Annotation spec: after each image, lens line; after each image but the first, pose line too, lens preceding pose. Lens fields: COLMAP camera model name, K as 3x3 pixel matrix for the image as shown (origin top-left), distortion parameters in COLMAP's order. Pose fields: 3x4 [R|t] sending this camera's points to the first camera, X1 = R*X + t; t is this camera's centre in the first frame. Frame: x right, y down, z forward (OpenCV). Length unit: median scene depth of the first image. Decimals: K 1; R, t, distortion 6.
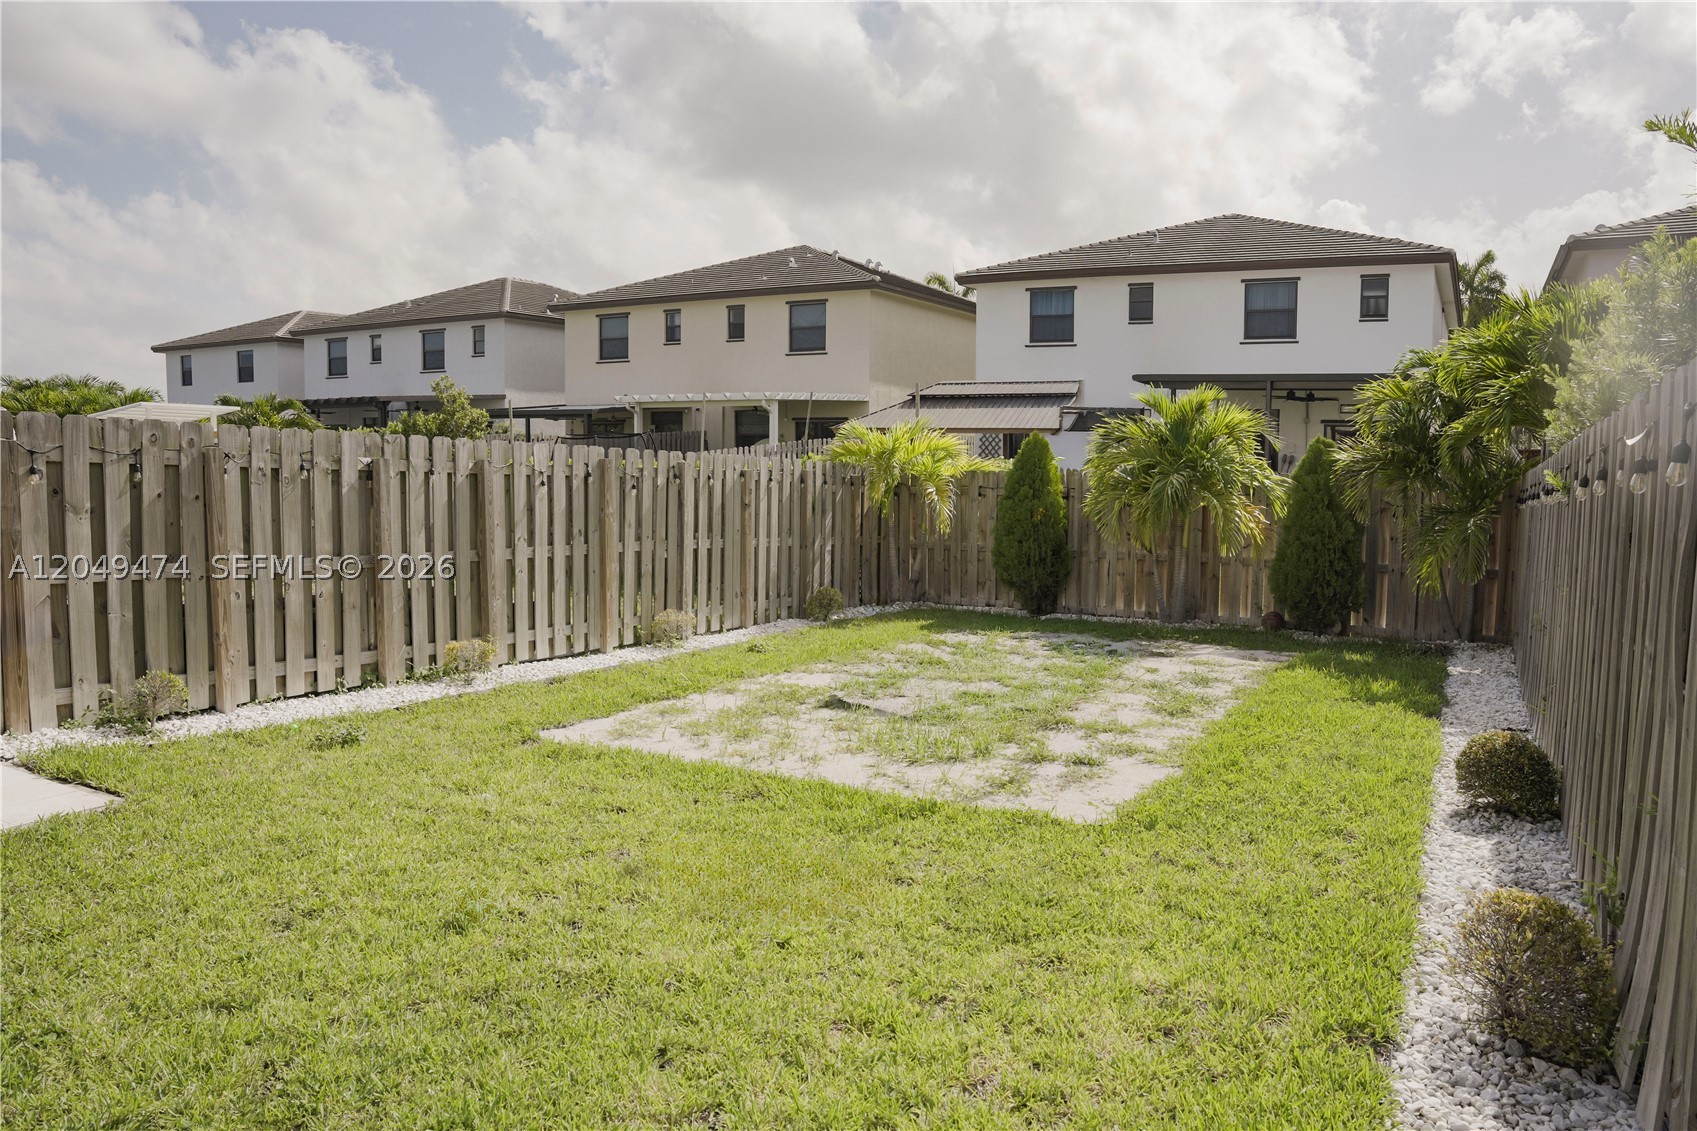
lens RADIAL K [[1154.3, 0, 846.9], [0, 1154.3, 559.8], [0, 0, 1]] dist [-0.182219, 0.133233]
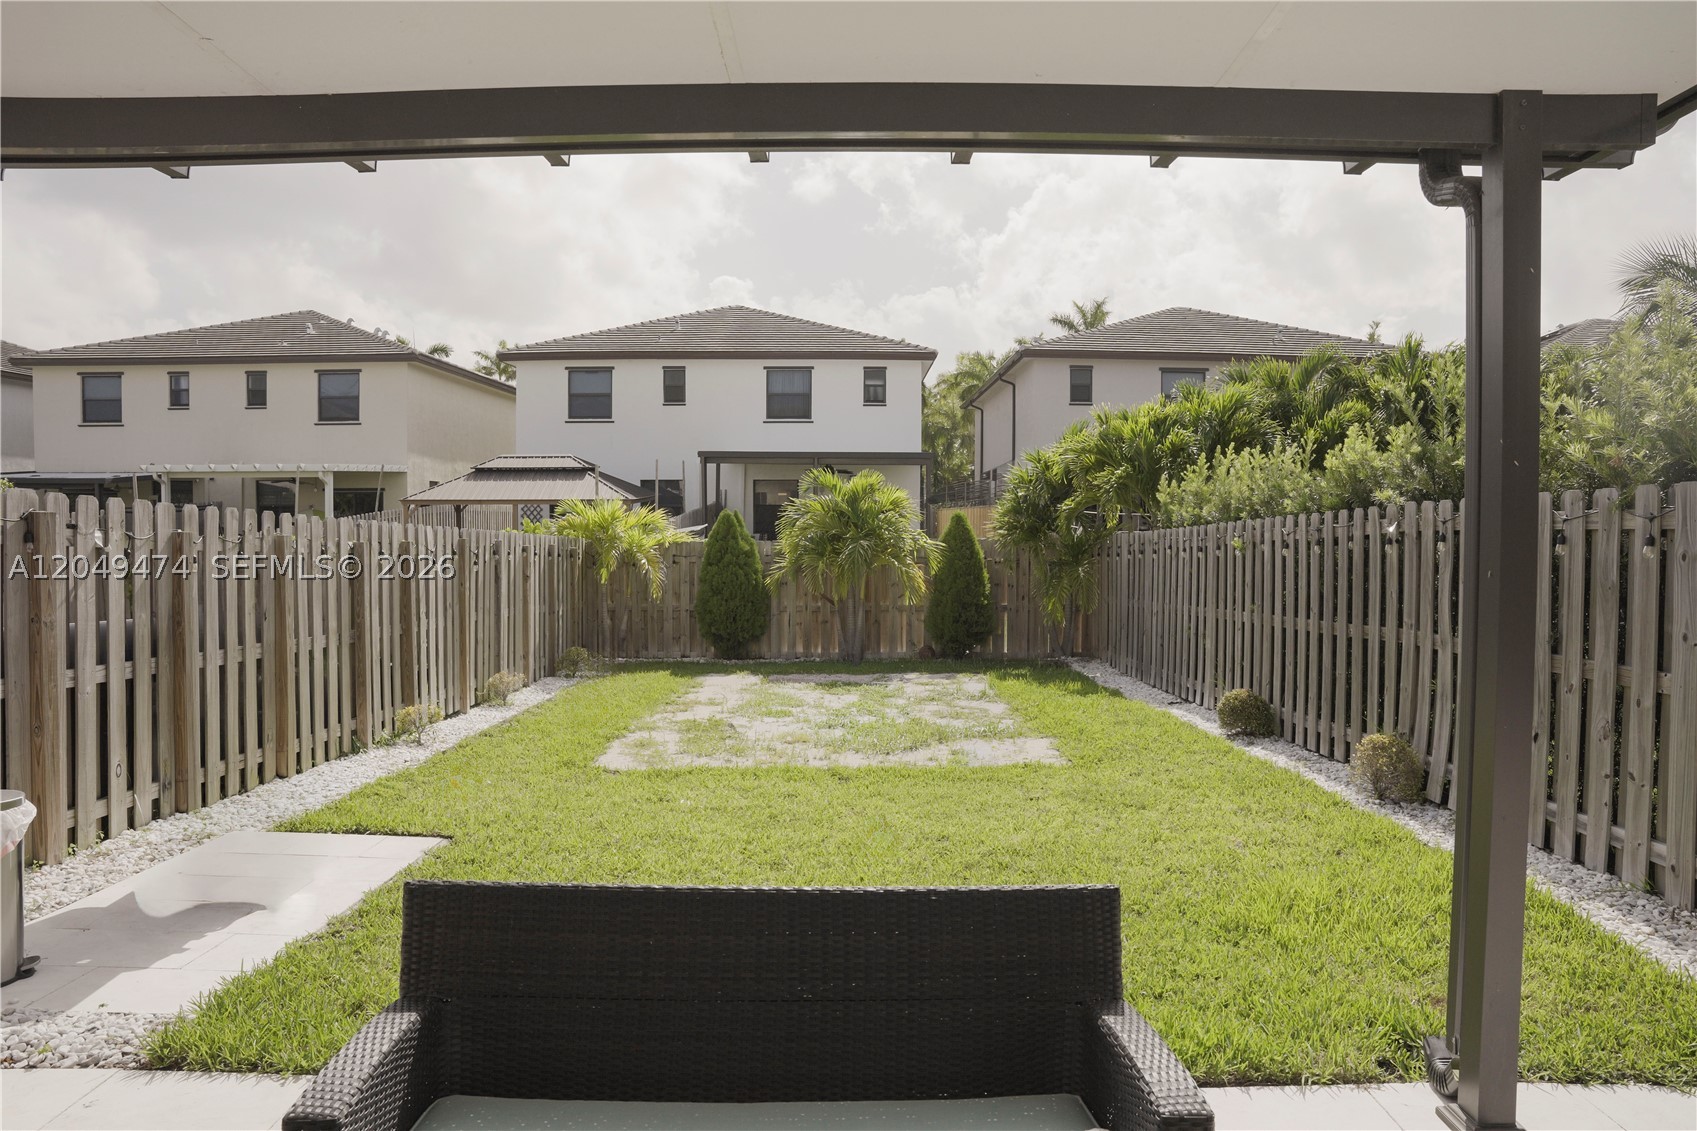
lens RADIAL K [[1154.3, 0, 846.9], [0, 1154.3, 559.8], [0, 0, 1]] dist [-0.182219, 0.133233]
pose [[0.872639, -0.024526, 0.487749, -0.138687], [0.051273, 0.997820, -0.041559, -0.000772], [-0.485666, 0.061275, 0.871994, -0.045393]]
